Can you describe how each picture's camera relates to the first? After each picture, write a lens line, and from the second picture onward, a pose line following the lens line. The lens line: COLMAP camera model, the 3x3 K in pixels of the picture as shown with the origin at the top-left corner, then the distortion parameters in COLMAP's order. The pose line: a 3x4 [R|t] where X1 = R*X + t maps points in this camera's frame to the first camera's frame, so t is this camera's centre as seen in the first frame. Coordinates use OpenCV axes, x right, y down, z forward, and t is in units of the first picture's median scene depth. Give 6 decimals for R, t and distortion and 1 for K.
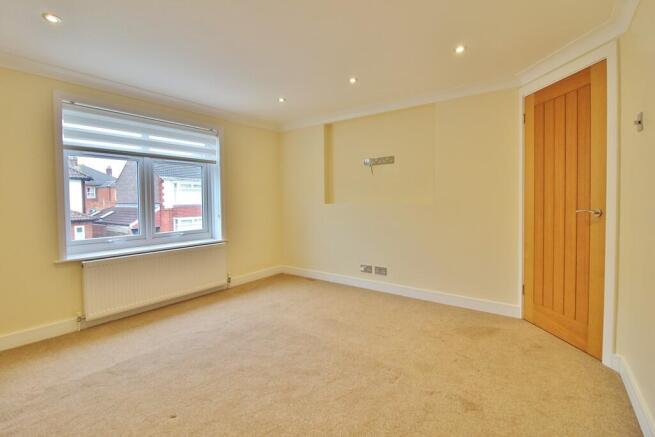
lens RADIAL K [[304.8, 0, 328.3], [0, 304.8, 208.9], [0, 0, 1]] dist [-0.014570, -0.000874]
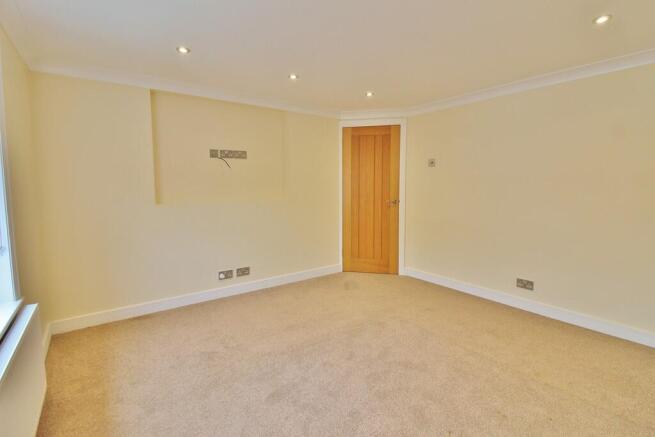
lens RADIAL K [[304.8, 0, 328.3], [0, 304.8, 208.9], [0, 0, 1]] dist [-0.014570, -0.000874]
pose [[0.287103, -0.070191, 0.955325, -0.842457], [0.029500, 0.997487, 0.064423, -0.058784], [-0.957445, 0.009686, 0.288452, 0.613734]]
